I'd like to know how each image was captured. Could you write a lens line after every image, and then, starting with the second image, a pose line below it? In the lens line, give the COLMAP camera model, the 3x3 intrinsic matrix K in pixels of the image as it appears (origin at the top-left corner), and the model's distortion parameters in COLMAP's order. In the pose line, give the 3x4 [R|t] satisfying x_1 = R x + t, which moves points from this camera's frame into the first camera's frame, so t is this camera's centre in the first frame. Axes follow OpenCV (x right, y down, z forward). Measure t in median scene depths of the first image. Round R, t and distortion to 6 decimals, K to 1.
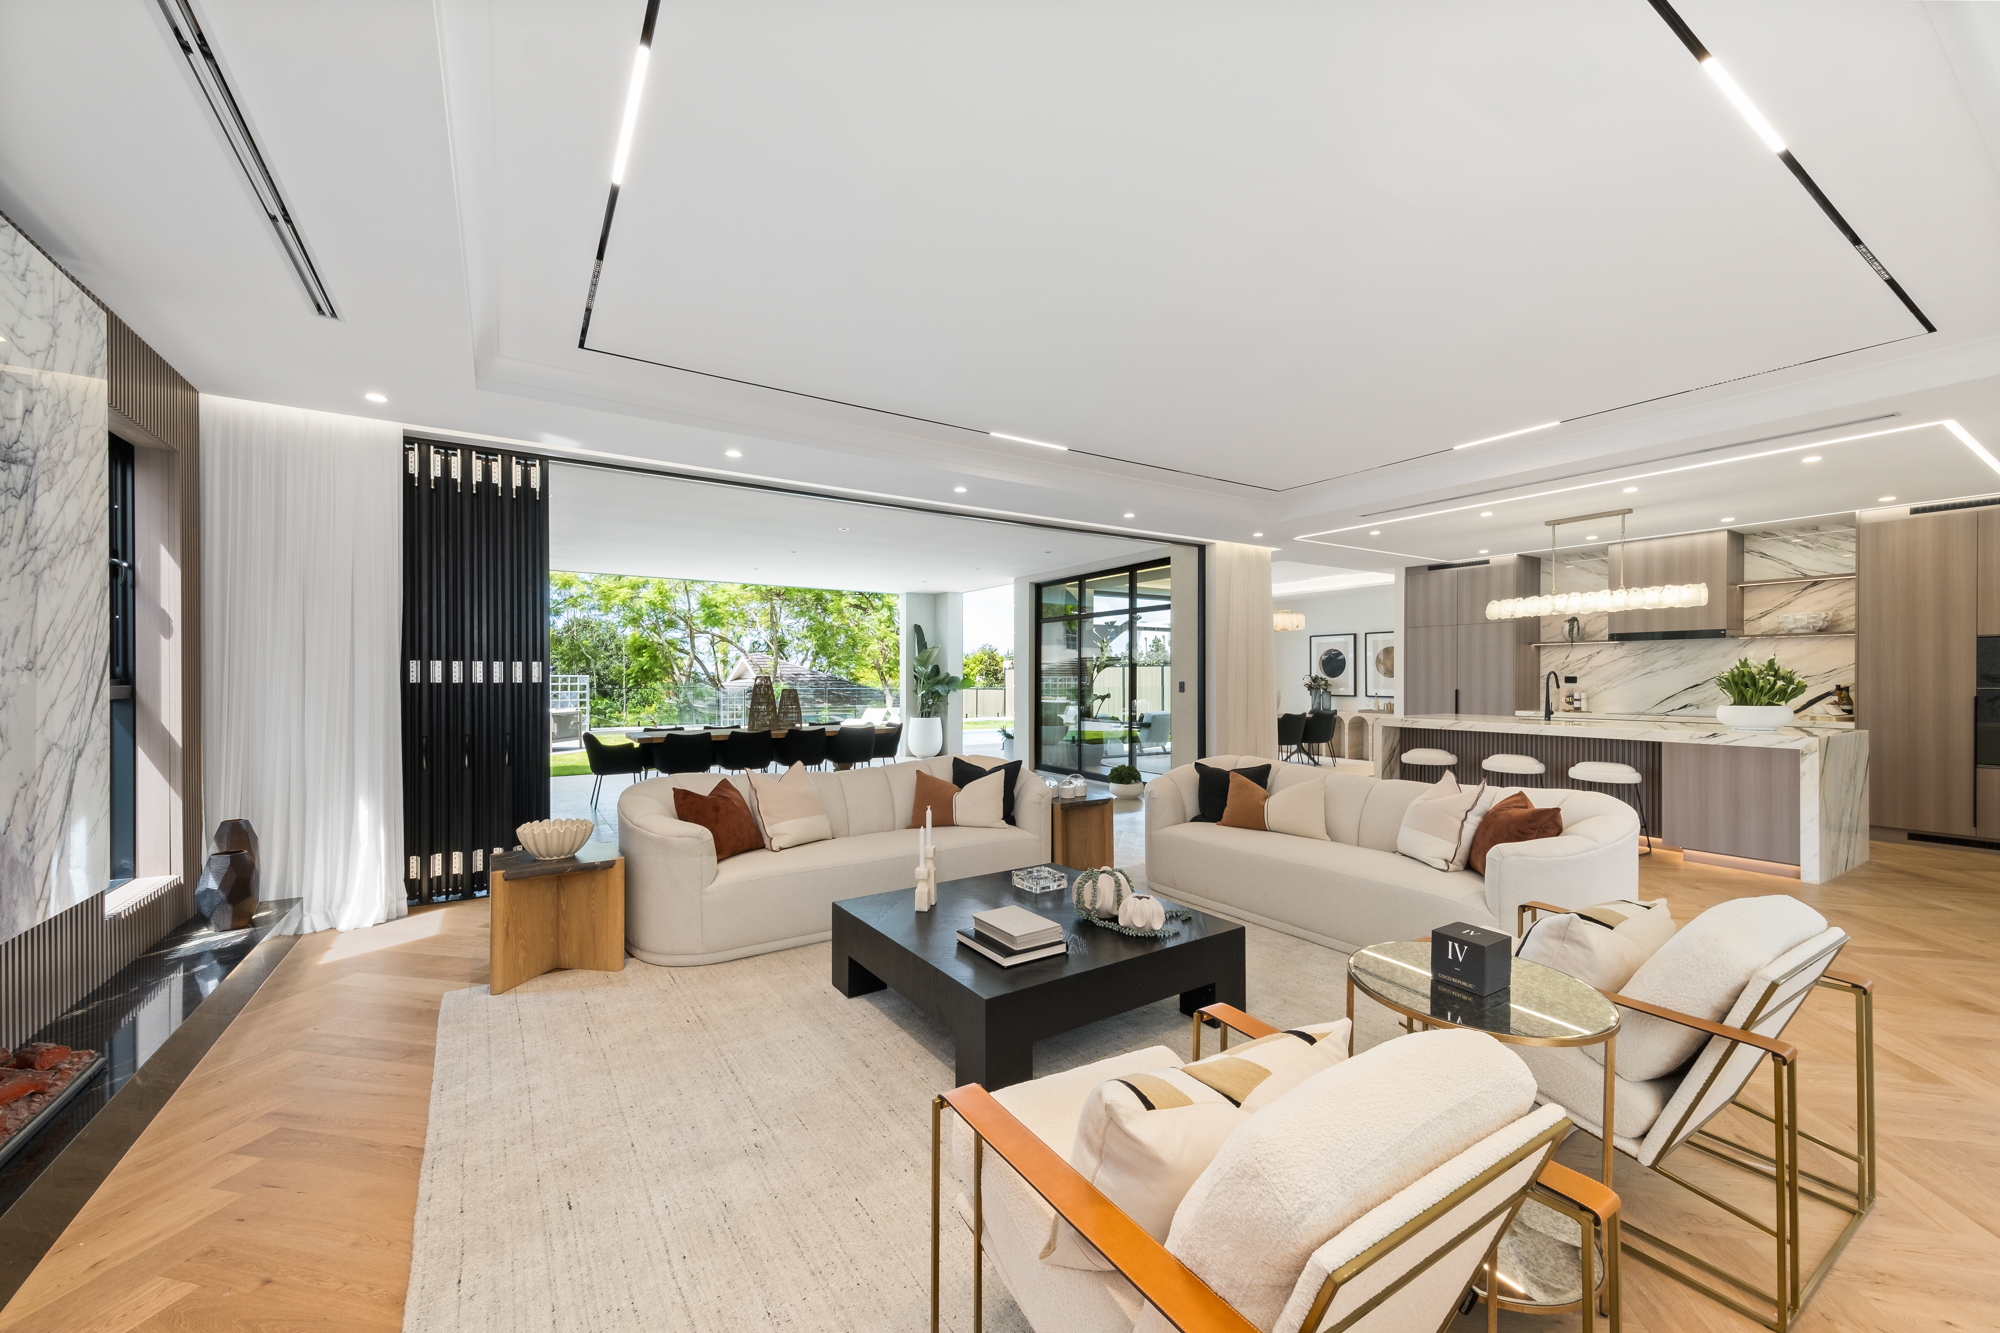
lens RADIAL K [[767.4, 0, 1000.1], [0, 767.4, 686.7], [0, 0, 1]] dist [0.000264, -0.000133]
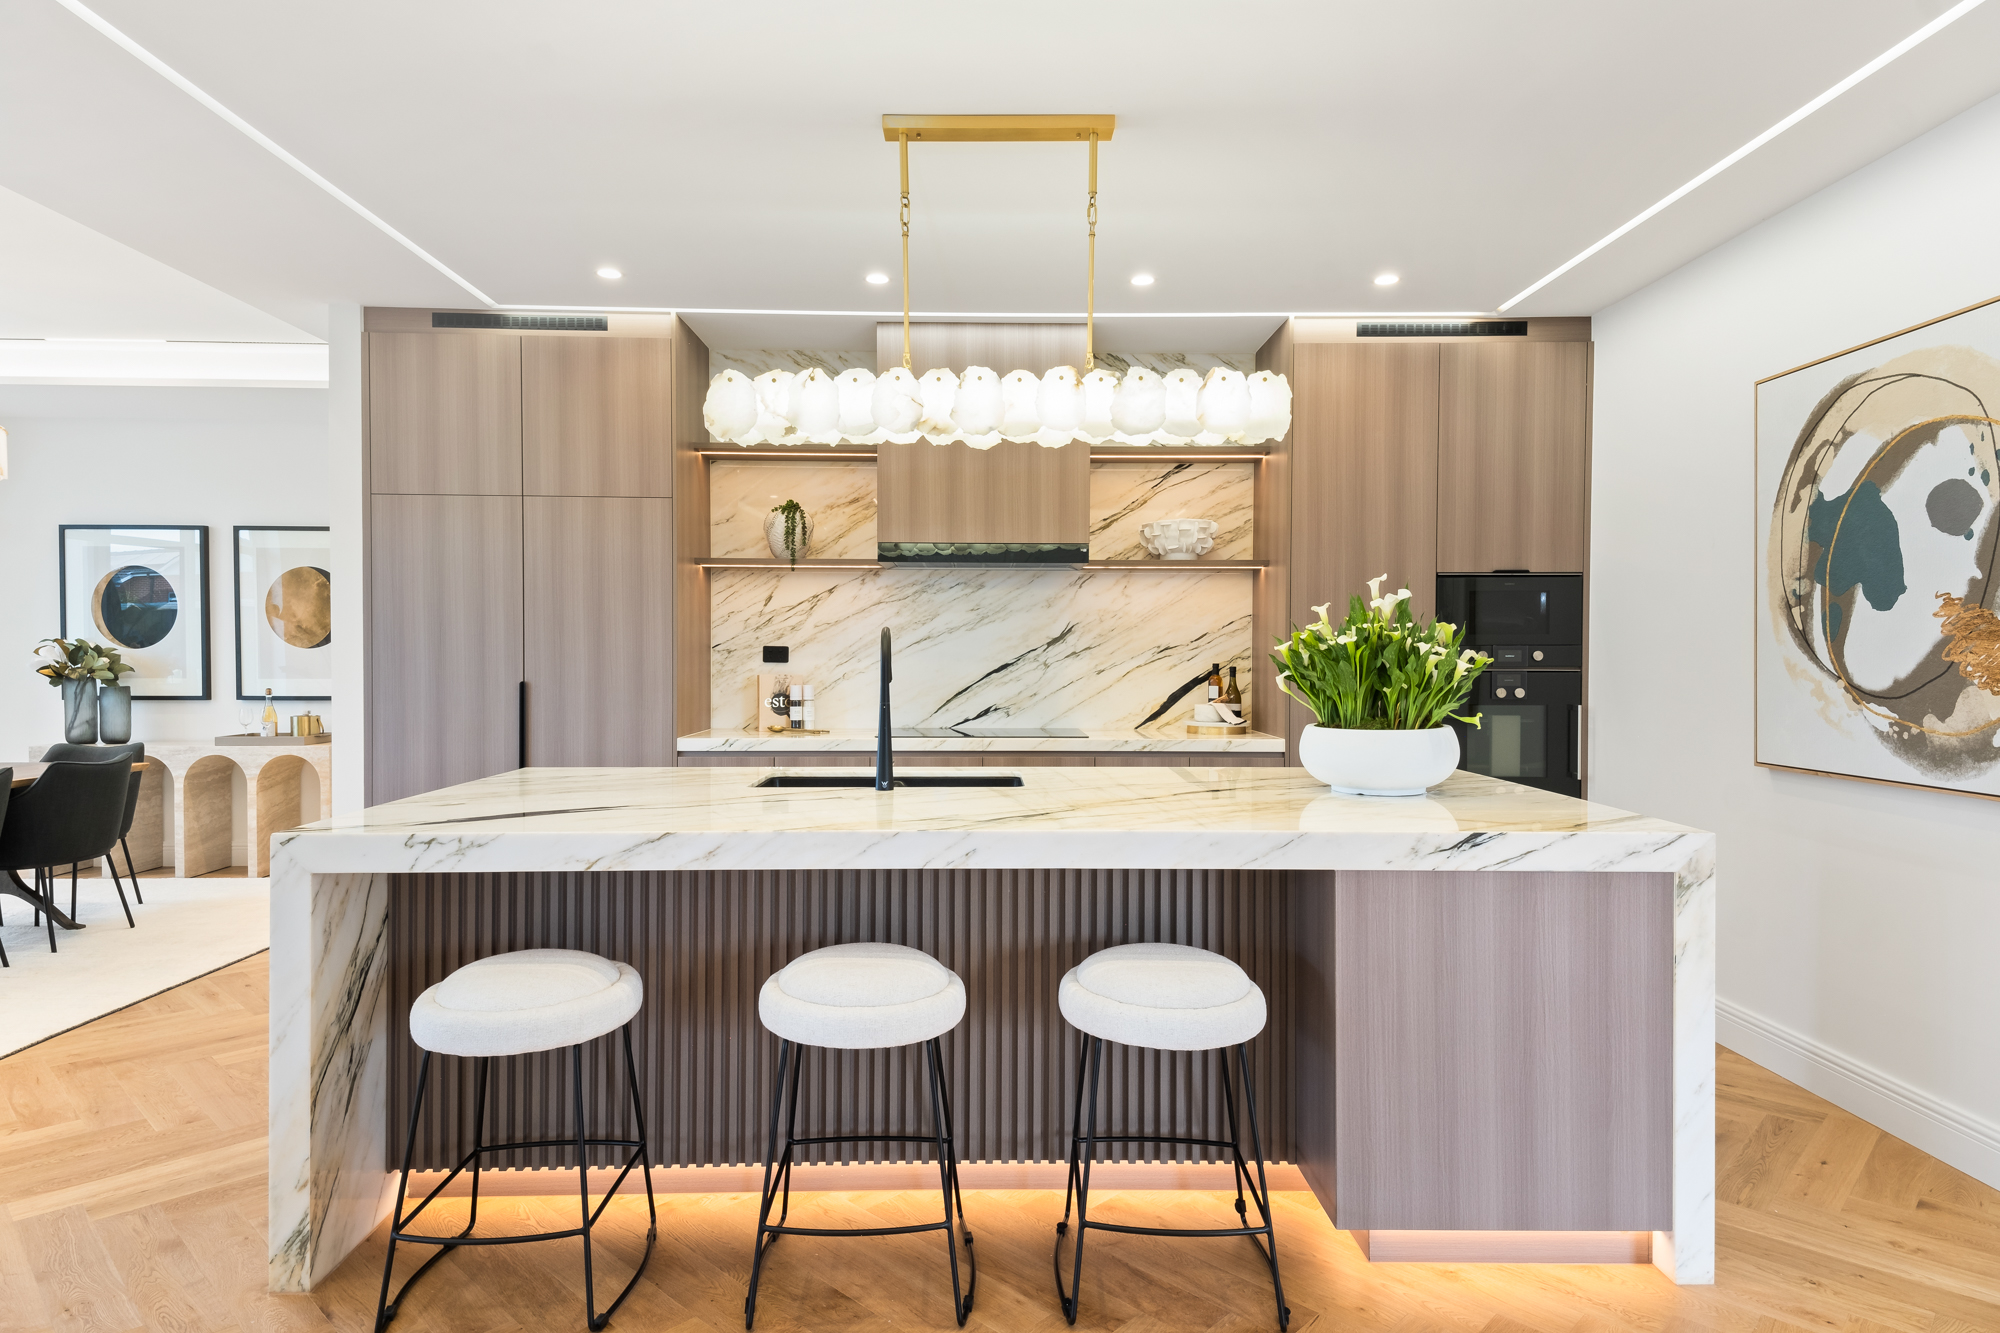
lens RADIAL K [[1173.4, 0, 1000.0], [0, 1173.4, 666.5], [0, 0, 1]] dist [0.027018, -0.000805]
pose [[0.527820, -0.012126, 0.849270, 0.250167], [0.008394, 0.999924, 0.009060, -0.006569], [-0.849315, 0.002346, 0.527881, 0.522725]]
